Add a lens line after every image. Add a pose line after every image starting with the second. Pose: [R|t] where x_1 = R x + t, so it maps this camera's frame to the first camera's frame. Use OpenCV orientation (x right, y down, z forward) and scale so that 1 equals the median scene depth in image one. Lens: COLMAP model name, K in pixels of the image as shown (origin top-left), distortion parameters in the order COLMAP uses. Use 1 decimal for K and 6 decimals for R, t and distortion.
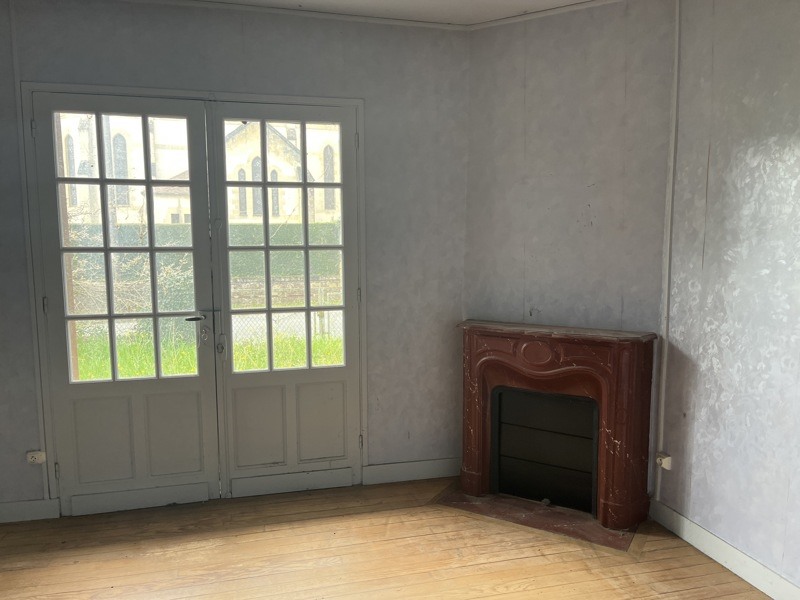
lens RADIAL K [[648.3, 0, 398.4], [0, 648.3, 302.2], [0, 0, 1]] dist [0.066237, -0.120353]
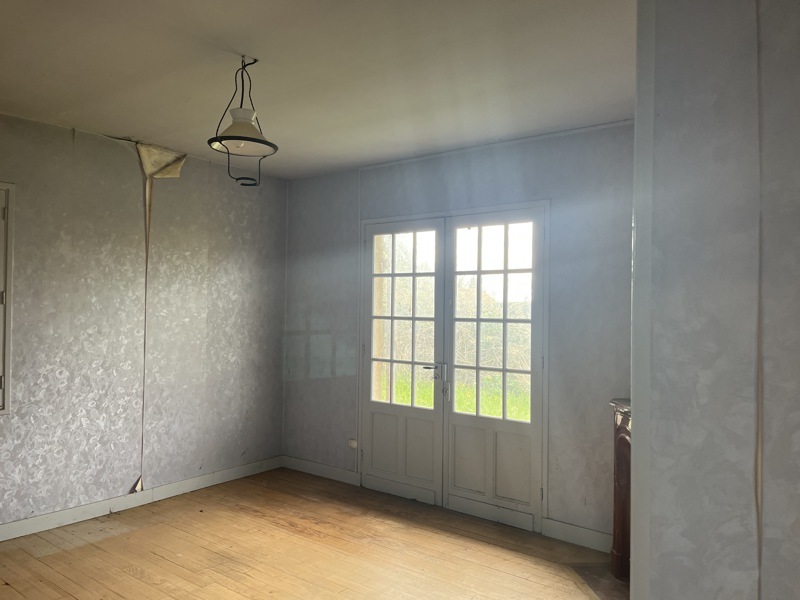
lens RADIAL K [[648.3, 0, 398.4], [0, 648.3, 302.2], [0, 0, 1]] dist [0.066237, -0.120353]
pose [[0.566707, 0.002793, -0.823915, 0.797891], [-0.109740, 0.991340, -0.072121, -0.006826], [0.816579, 0.131288, 0.562106, 0.130856]]
